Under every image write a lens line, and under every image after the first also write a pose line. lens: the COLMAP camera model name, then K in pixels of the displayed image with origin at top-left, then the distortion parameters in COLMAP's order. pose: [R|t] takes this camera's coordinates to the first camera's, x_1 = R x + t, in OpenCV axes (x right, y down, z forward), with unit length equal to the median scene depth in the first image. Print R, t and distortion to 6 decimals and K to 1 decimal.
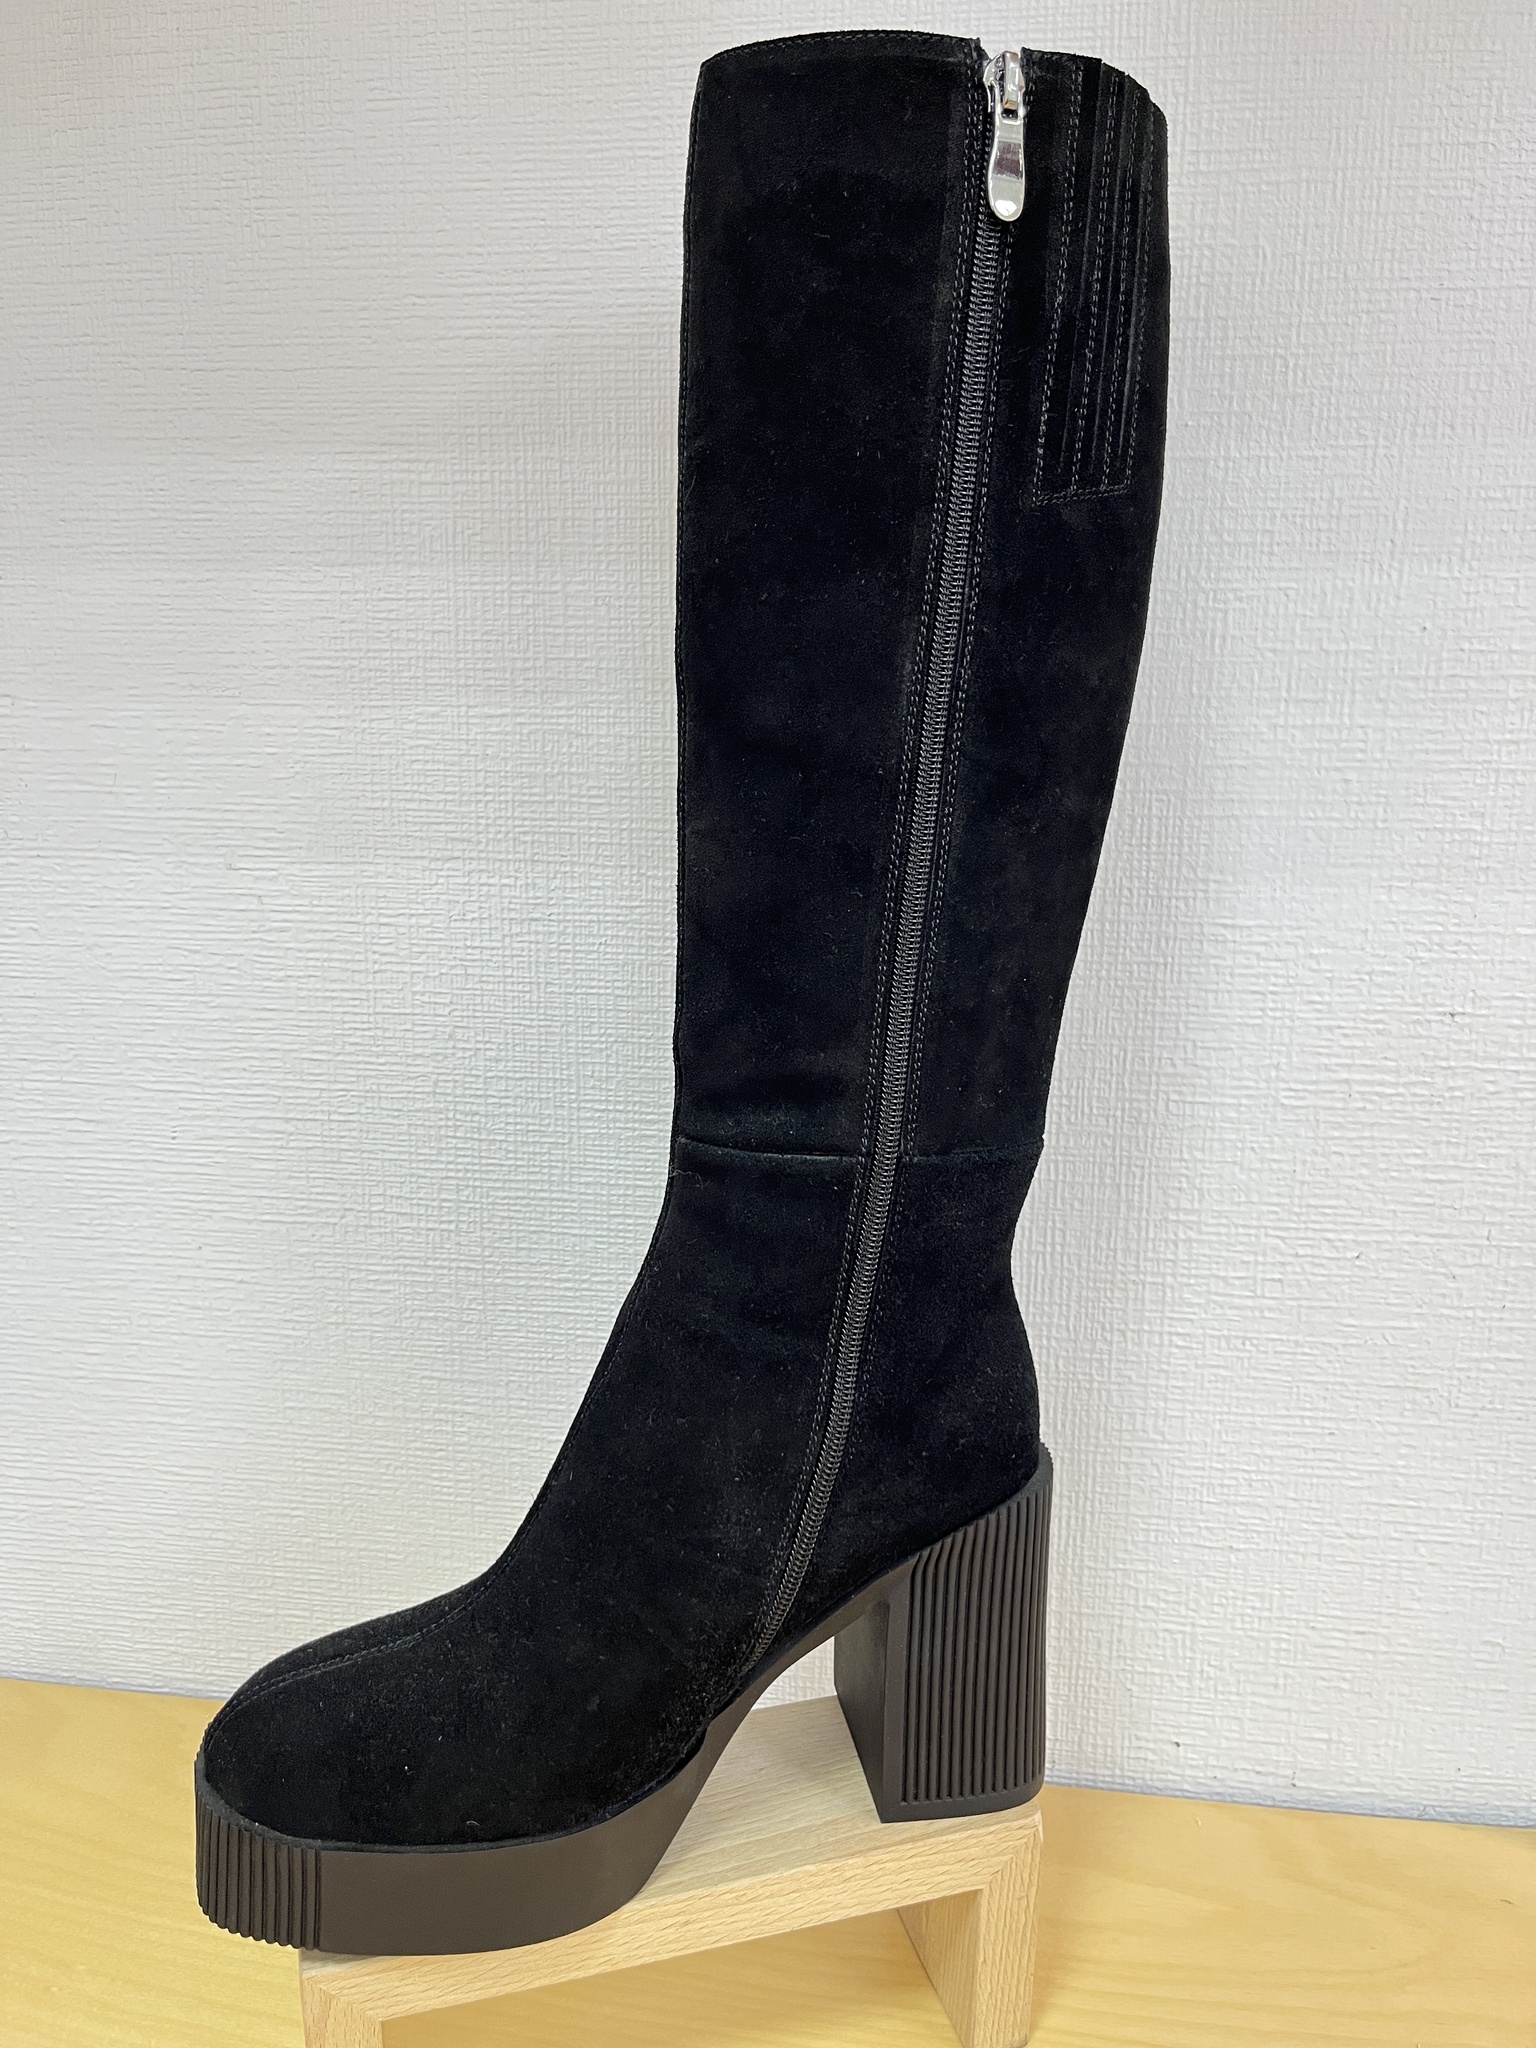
lens RADIAL K [[1600.7, 0, 759.2], [0, 1600.7, 1021.7], [0, 0, 1]] dist [0.035615, -0.061664]
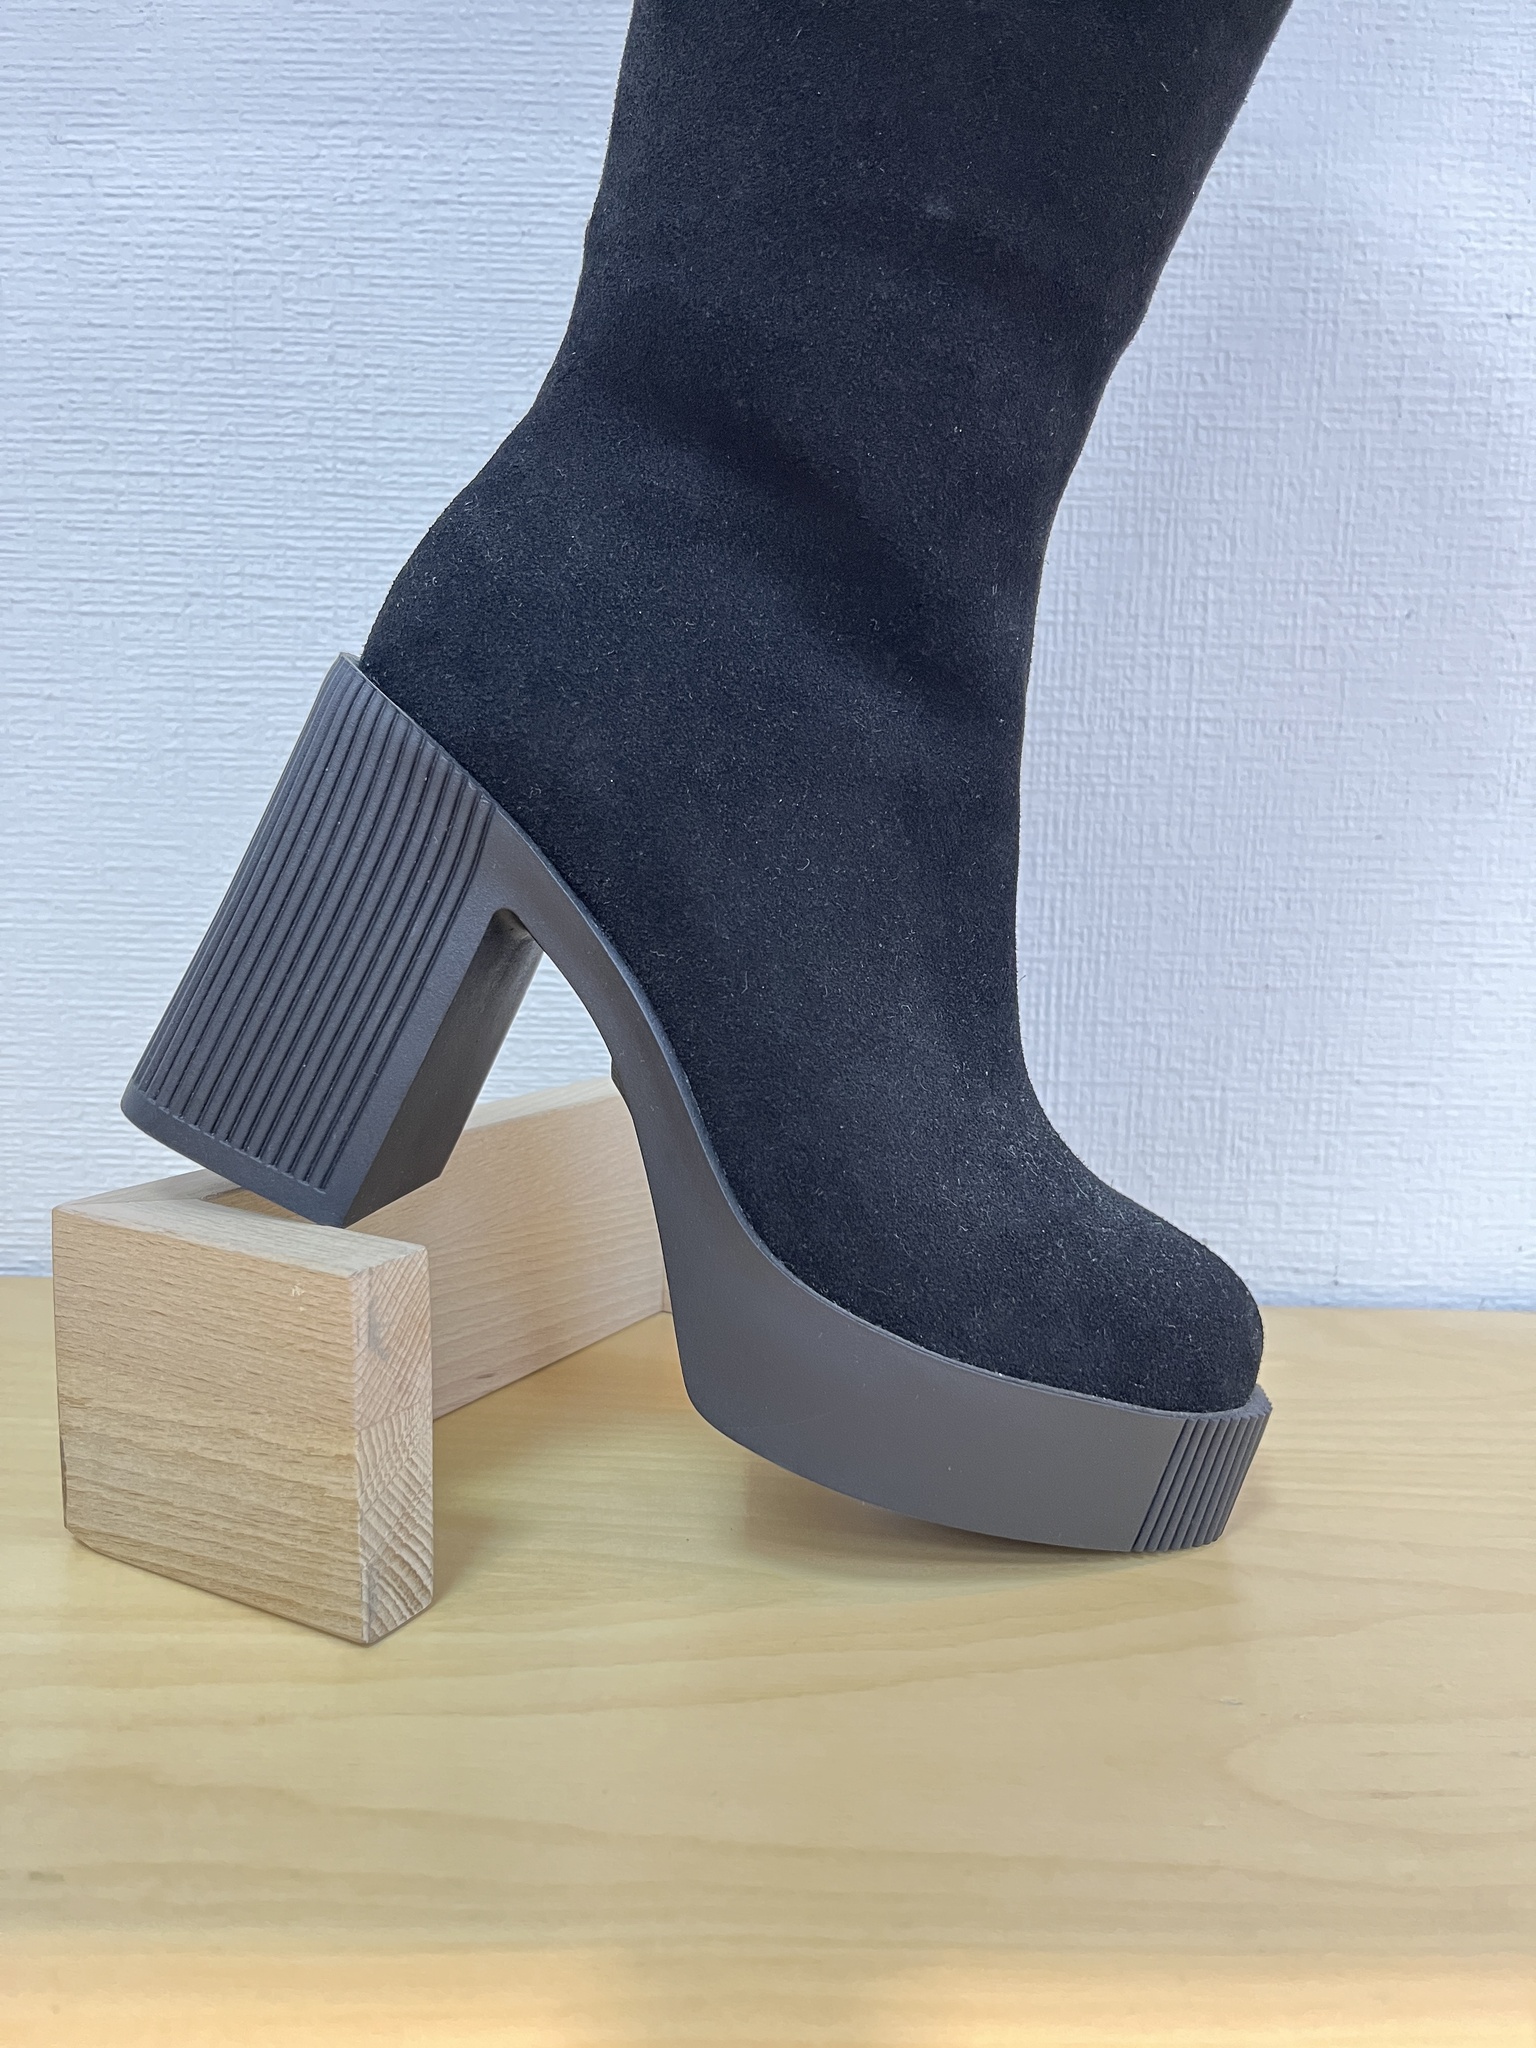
lens RADIAL K [[1600.7, 0, 774.1], [0, 1600.7, 1036.8], [0, 0, 1]] dist [0.035615, -0.061664]
pose [[0.989417, -0.003553, 0.145056, -0.094956], [0.013480, 0.997628, -0.067510, 0.425092], [-0.144472, 0.068751, 0.987118, 0.200835]]
